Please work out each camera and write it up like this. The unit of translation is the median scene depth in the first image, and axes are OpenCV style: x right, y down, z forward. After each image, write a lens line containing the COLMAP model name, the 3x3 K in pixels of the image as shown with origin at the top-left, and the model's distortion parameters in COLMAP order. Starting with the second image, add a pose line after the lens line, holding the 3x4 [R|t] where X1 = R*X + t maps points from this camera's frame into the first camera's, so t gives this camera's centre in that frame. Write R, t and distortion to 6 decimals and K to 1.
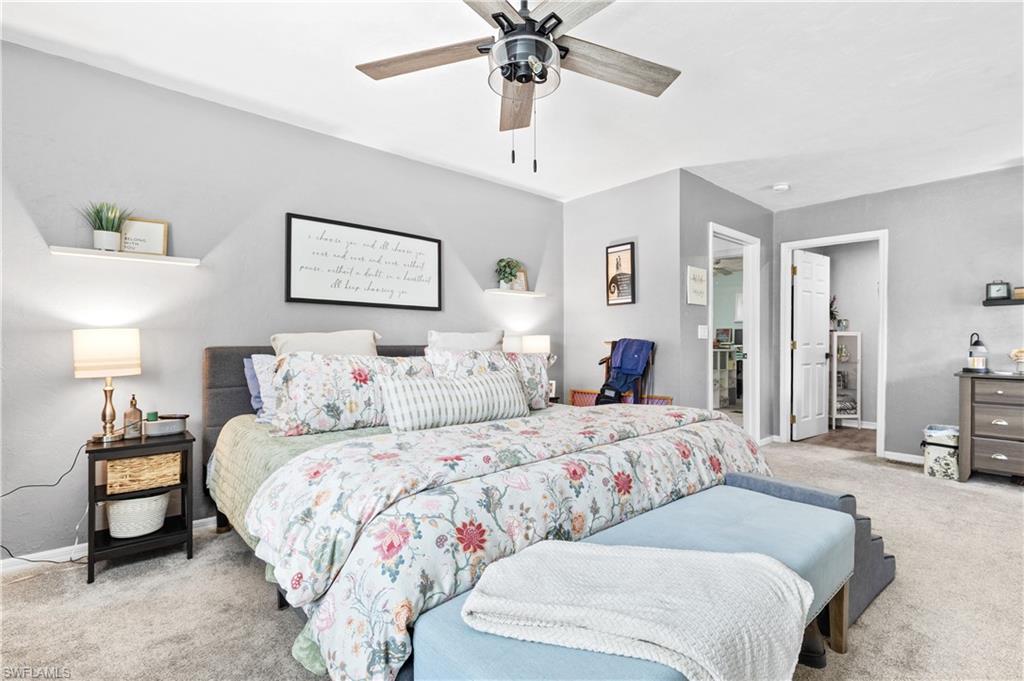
lens RADIAL K [[468.5, 0, 518.2], [0, 468.5, 341.6], [0, 0, 1]] dist [0.001863, 0.000399]
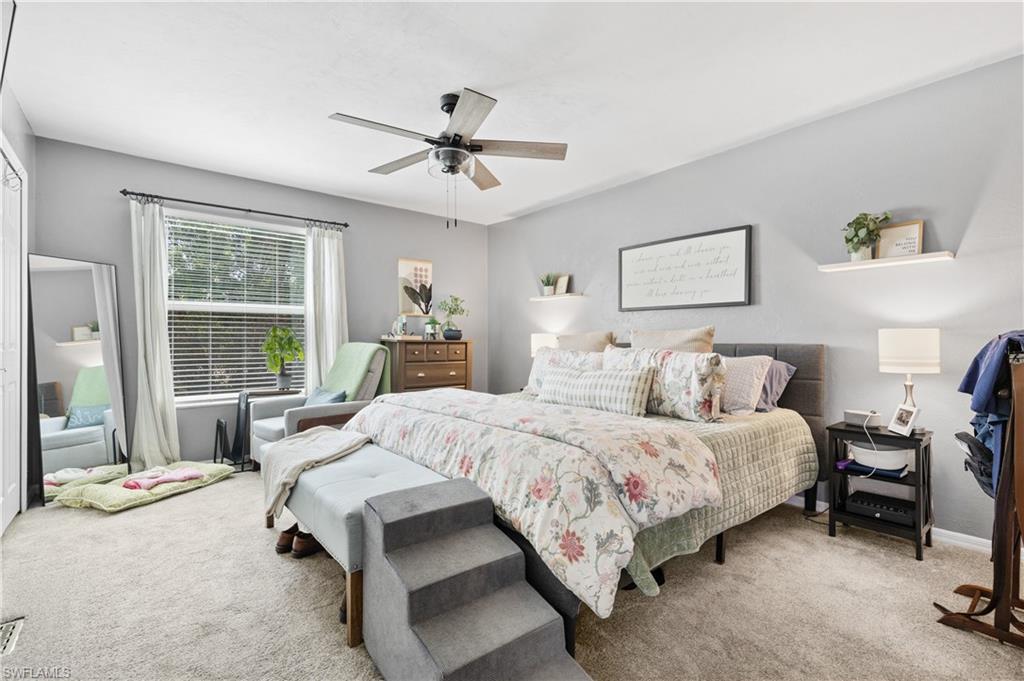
lens RADIAL K [[468.5, 0, 518.4], [0, 468.5, 340.3], [0, 0, 1]] dist [0.001863, 0.000399]
pose [[-0.048129, -0.000218, -0.998841, 0.794581], [0.000679, 1.000000, -0.000251, 0.001495], [0.998841, -0.000690, -0.048128, 0.651261]]
